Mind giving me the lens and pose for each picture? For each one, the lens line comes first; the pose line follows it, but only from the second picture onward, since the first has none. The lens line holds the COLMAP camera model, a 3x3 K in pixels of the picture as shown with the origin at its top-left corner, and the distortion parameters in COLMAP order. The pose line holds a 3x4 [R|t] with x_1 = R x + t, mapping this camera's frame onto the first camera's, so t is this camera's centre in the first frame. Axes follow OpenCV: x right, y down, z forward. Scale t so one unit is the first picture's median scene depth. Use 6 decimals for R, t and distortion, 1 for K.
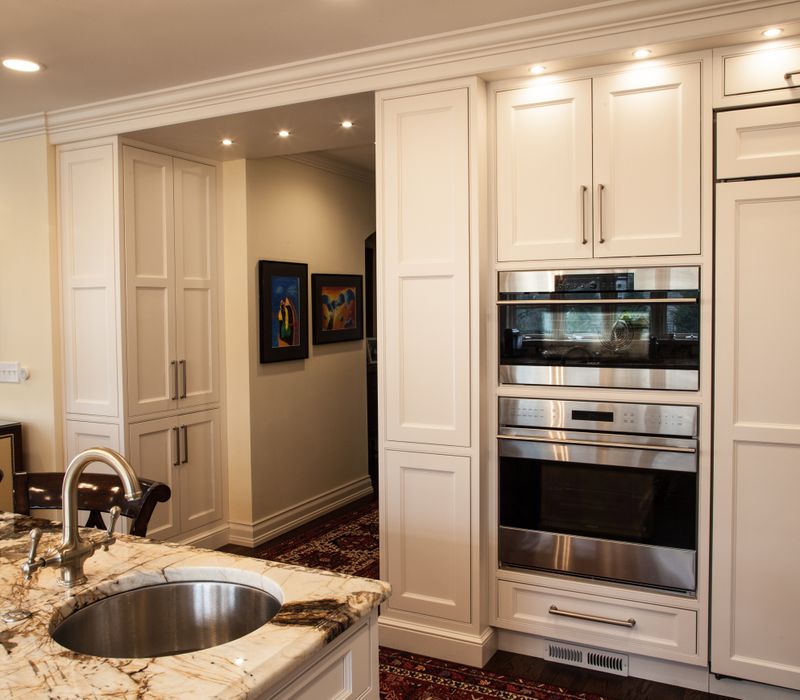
lens RADIAL K [[743.9, 0, 420.8], [0, 743.9, 316.6], [0, 0, 1]] dist [-0.102662, 0.073637]
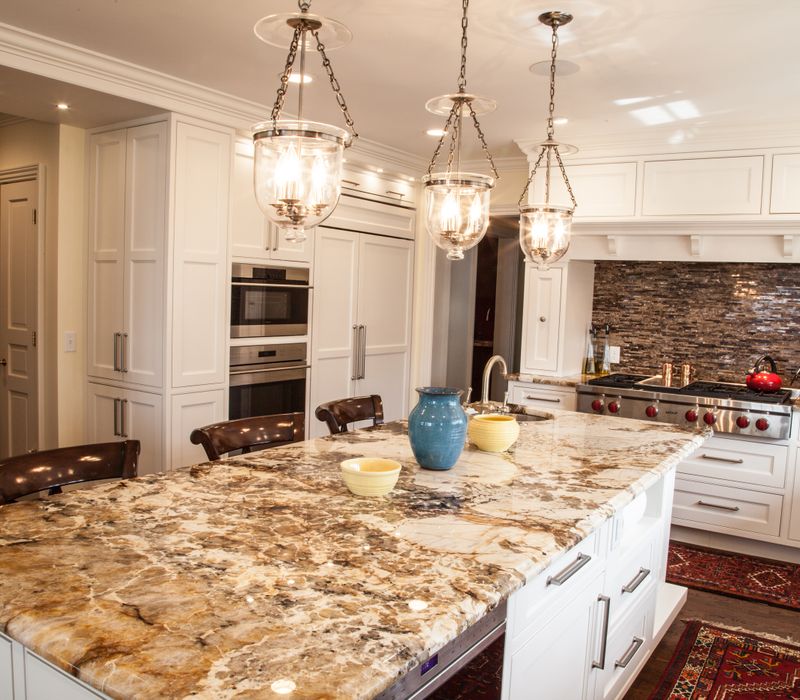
lens RADIAL K [[726.4, 0, 400.0], [0, 726.4, 350.0], [0, 0, 1]] dist [-0.097936, 0.016446]
pose [[0.128813, -0.063076, 0.989661, -2.281045], [-0.023777, 0.997492, 0.066670, 0.016231], [-0.991384, -0.032119, 0.126991, 0.841574]]
